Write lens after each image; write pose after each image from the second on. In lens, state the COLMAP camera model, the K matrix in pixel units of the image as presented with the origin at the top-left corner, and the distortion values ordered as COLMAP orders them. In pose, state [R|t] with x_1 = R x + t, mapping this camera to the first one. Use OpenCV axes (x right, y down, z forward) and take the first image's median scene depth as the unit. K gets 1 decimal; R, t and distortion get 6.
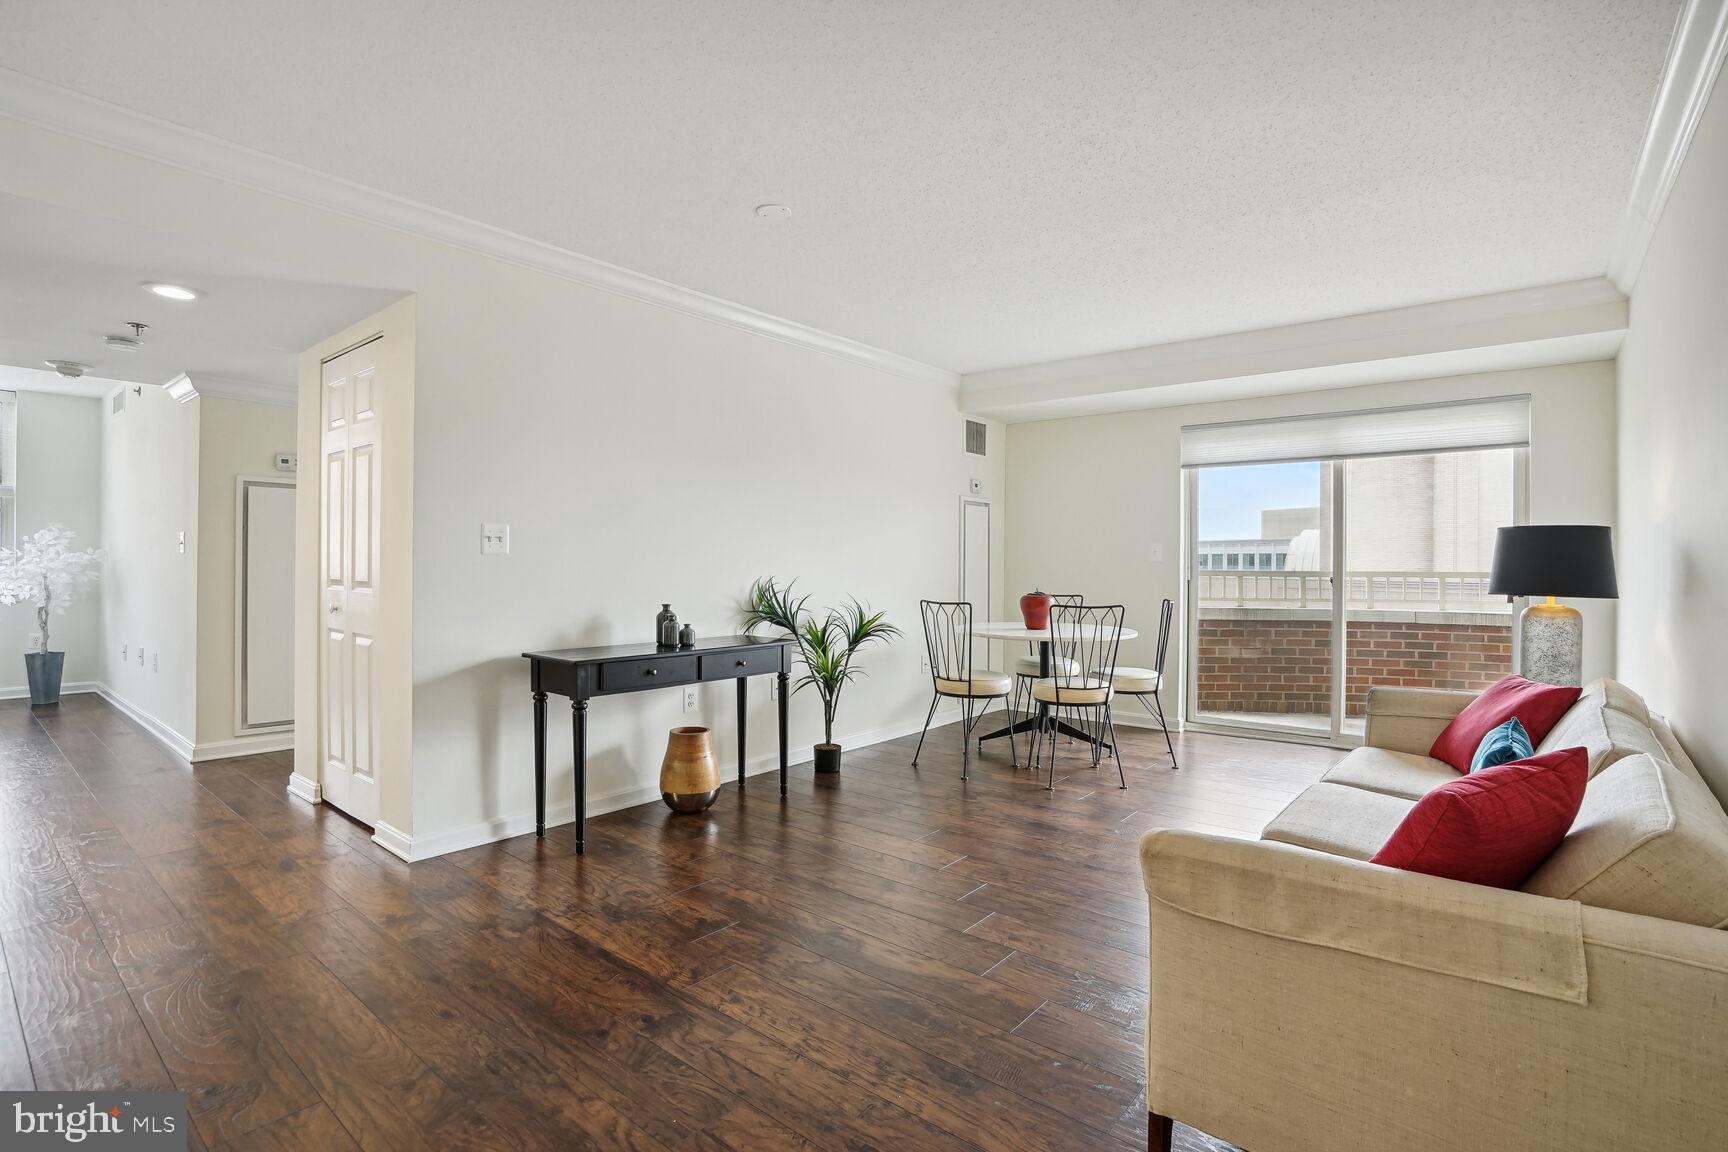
lens RADIAL K [[815.4, 0, 863.7], [0, 815.4, 565.8], [0, 0, 1]] dist [-0.054367, 0.021683]
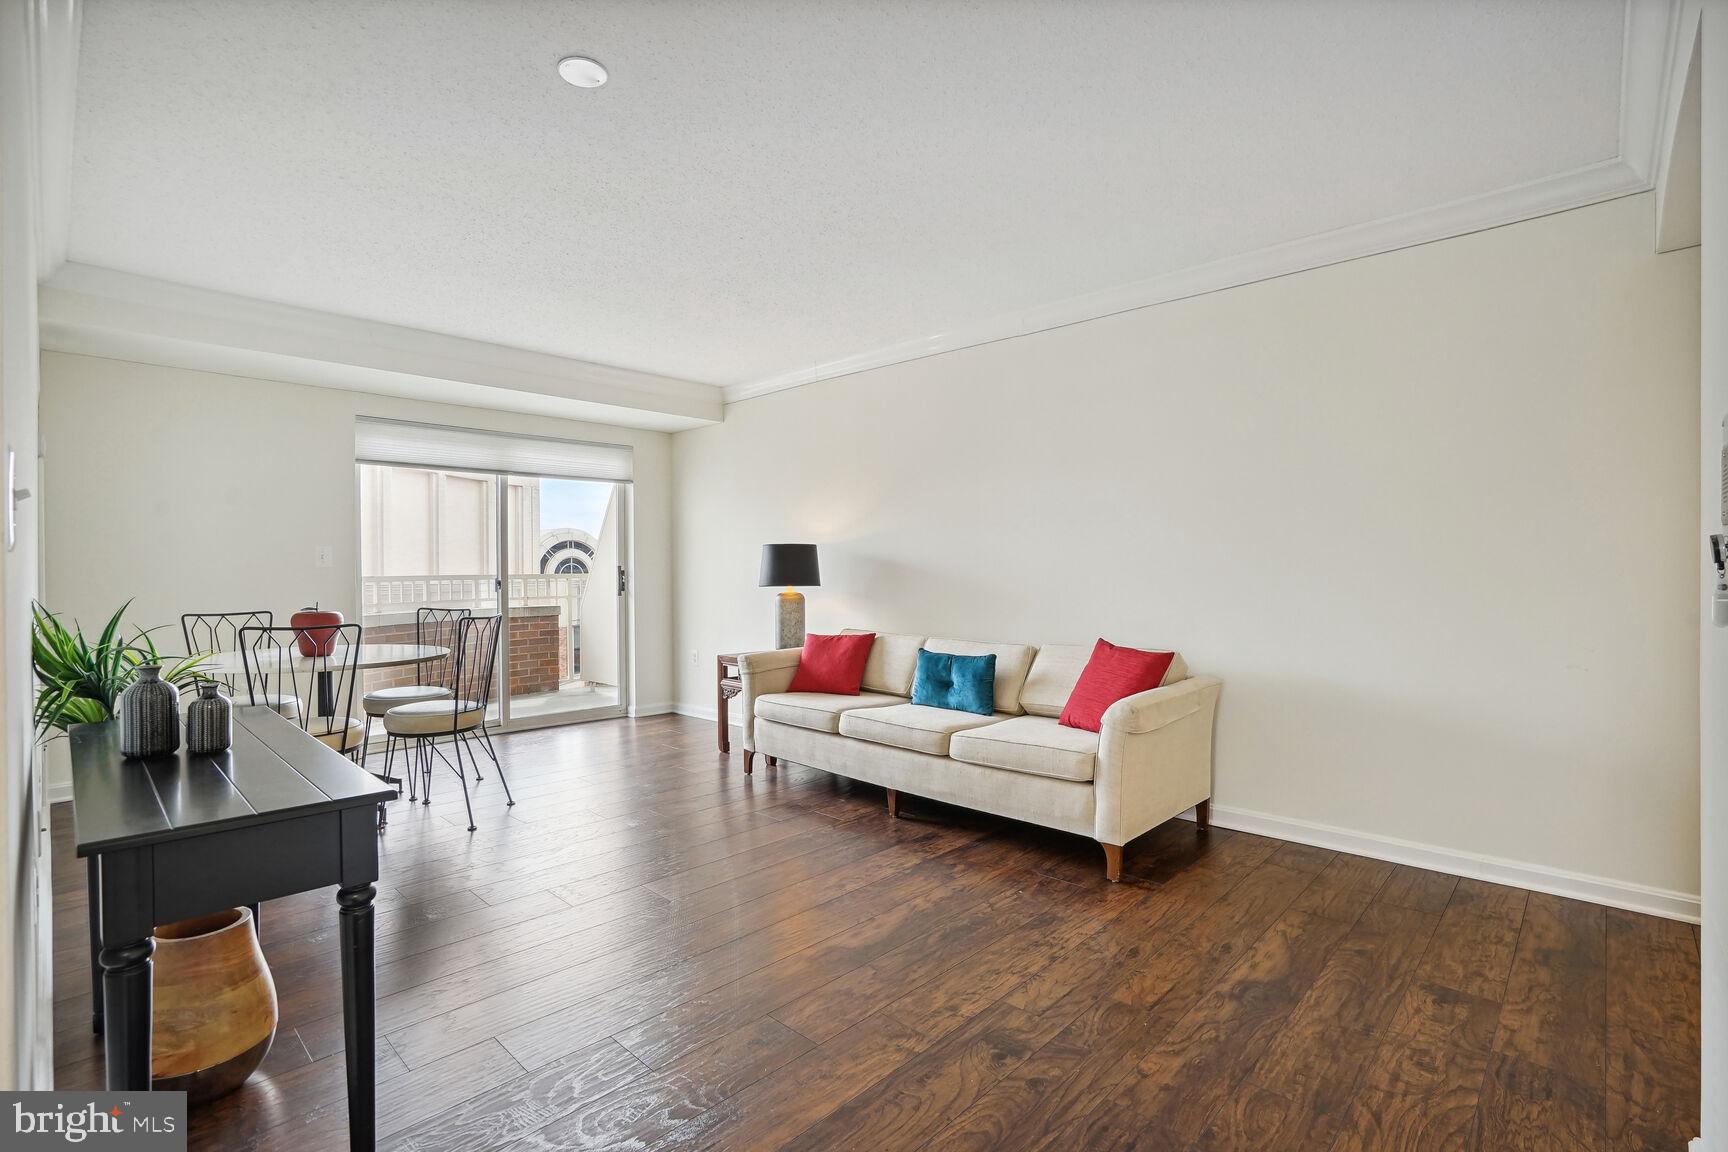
lens RADIAL K [[795.5, 0, 860.3], [0, 795.5, 560.1], [0, 0, 1]] dist [-0.045930, 0.020182]
pose [[0.084808, 0.004104, 0.996389, -0.477316], [0.009428, 0.999943, -0.004921, -0.003788], [-0.996353, 0.009811, 0.084764, 0.430784]]
